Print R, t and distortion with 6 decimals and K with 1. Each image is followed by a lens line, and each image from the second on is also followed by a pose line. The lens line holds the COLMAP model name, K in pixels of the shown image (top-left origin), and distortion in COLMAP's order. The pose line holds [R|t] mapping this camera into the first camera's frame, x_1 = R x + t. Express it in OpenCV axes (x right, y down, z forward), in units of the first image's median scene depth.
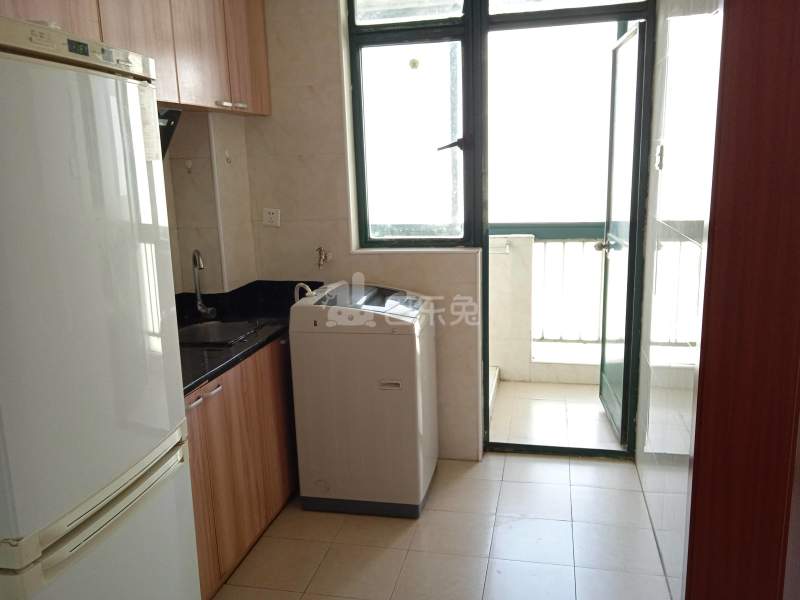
lens RADIAL K [[661.8, 0, 402.2], [0, 661.8, 306.5], [0, 0, 1]] dist [0.040498, -0.023199]
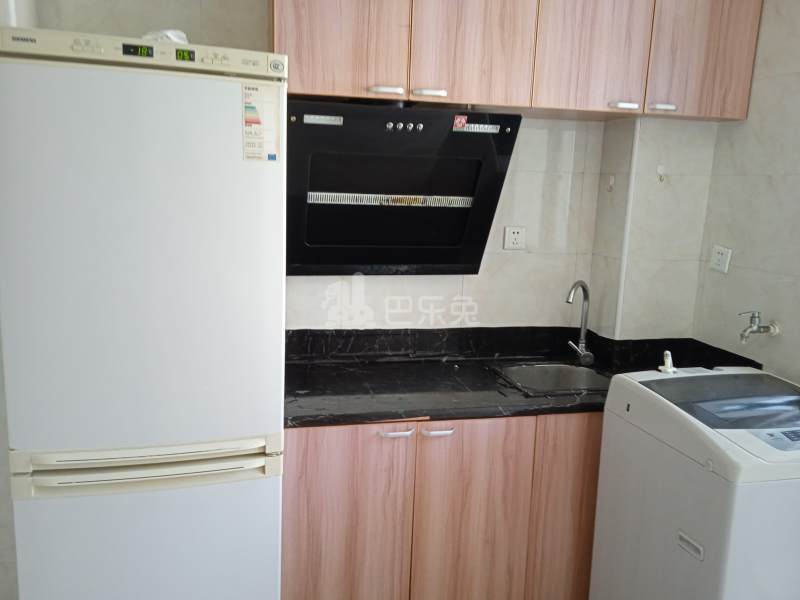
lens RADIAL K [[654.6, 0, 399.3], [0, 654.6, 300.4], [0, 0, 1]] dist [0.079310, -0.111729]
pose [[0.454142, 0.201270, -0.867897, 0.339909], [-0.238183, 0.966119, 0.099415, -0.095309], [0.858501, 0.161569, 0.486694, 0.425117]]
